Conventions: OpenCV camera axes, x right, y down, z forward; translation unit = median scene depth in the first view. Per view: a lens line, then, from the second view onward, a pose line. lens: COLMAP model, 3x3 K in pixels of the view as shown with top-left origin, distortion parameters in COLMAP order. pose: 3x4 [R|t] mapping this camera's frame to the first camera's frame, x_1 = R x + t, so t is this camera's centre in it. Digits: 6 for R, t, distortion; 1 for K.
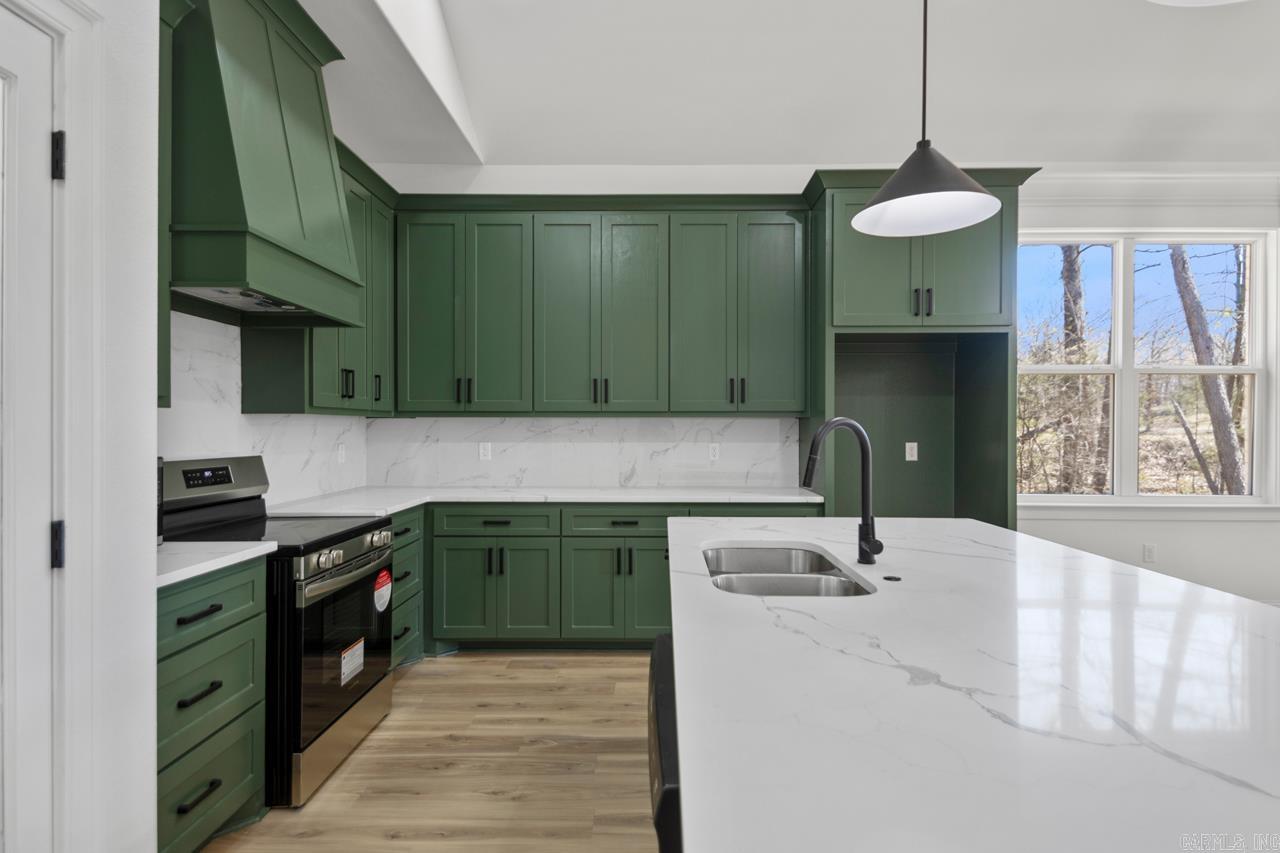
lens RADIAL K [[651.7, 0, 640.0], [0, 651.7, 426.5], [0, 0, 1]] dist [0.005246, 0.000117]
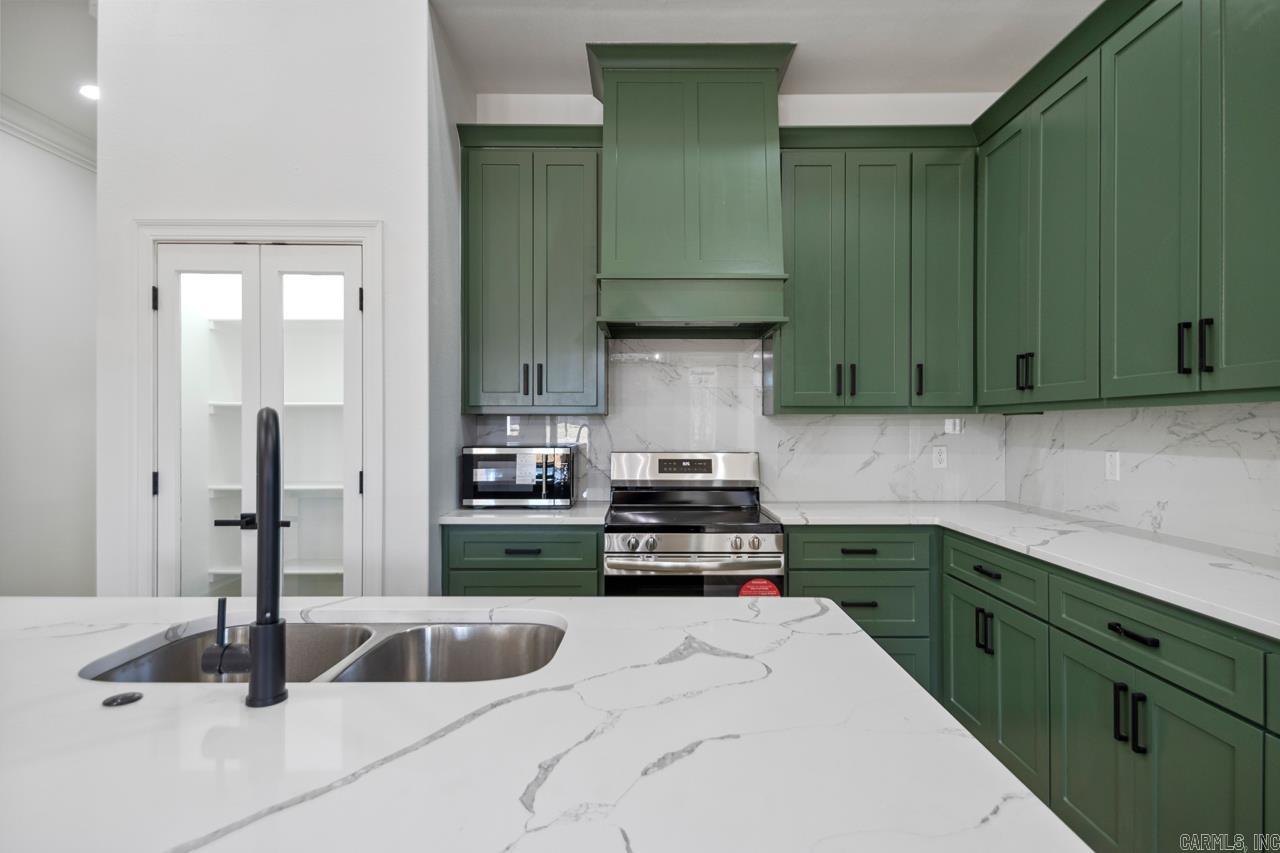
lens RADIAL K [[651.7, 0, 640.0], [0, 651.7, 426.5], [0, 0, 1]] dist [0.005246, 0.000117]
pose [[0.005342, -0.001500, -0.999985, 0.431506], [0.001313, 0.999998, -0.001493, 0.001433], [0.999985, -0.001305, 0.005344, 0.647411]]
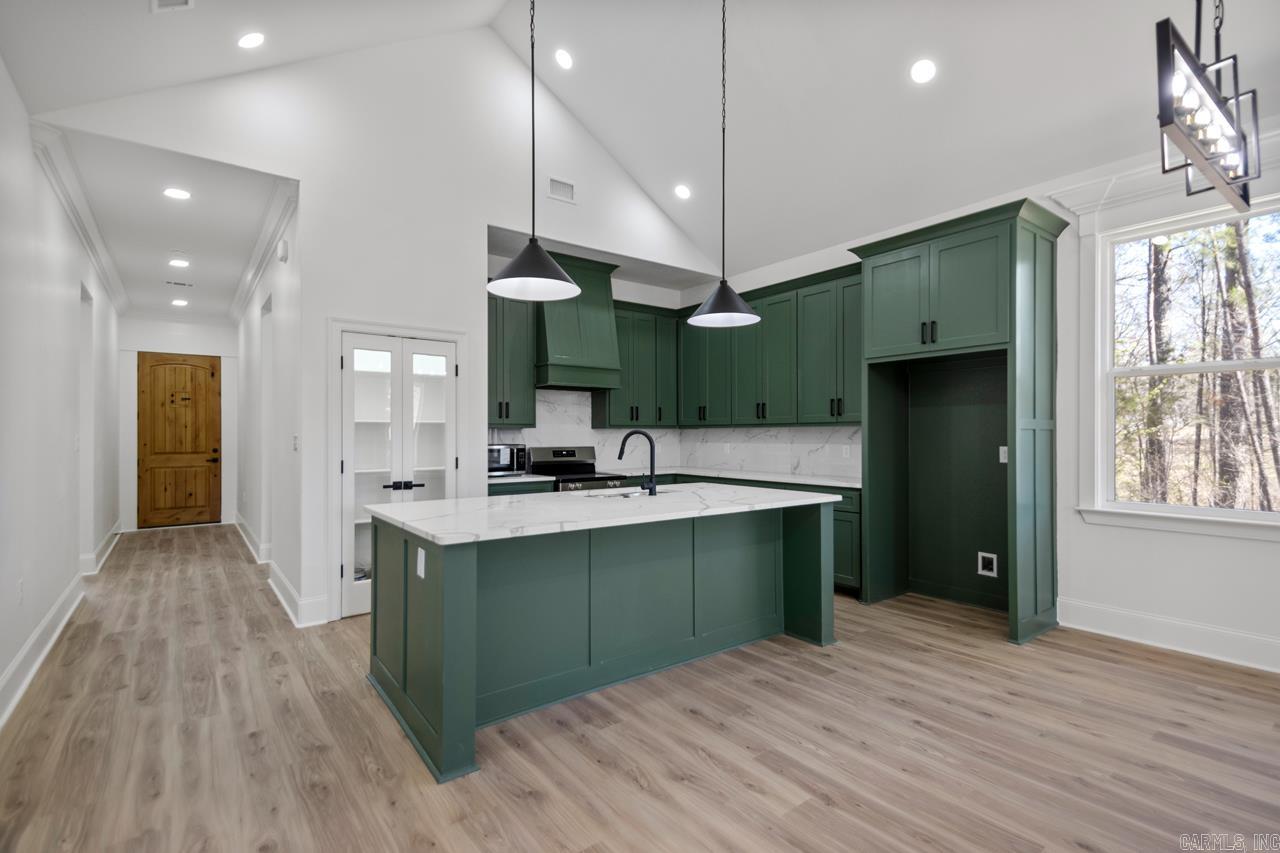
lens RADIAL K [[585.6, 0, 645.2], [0, 585.6, 429.5], [0, 0, 1]] dist [0.034356, -0.015862]
pose [[0.609741, -0.009013, -0.792550, 0.976140], [0.004471, 0.999959, -0.007932, 0.000834], [0.792588, 0.001293, 0.609756, -0.110844]]
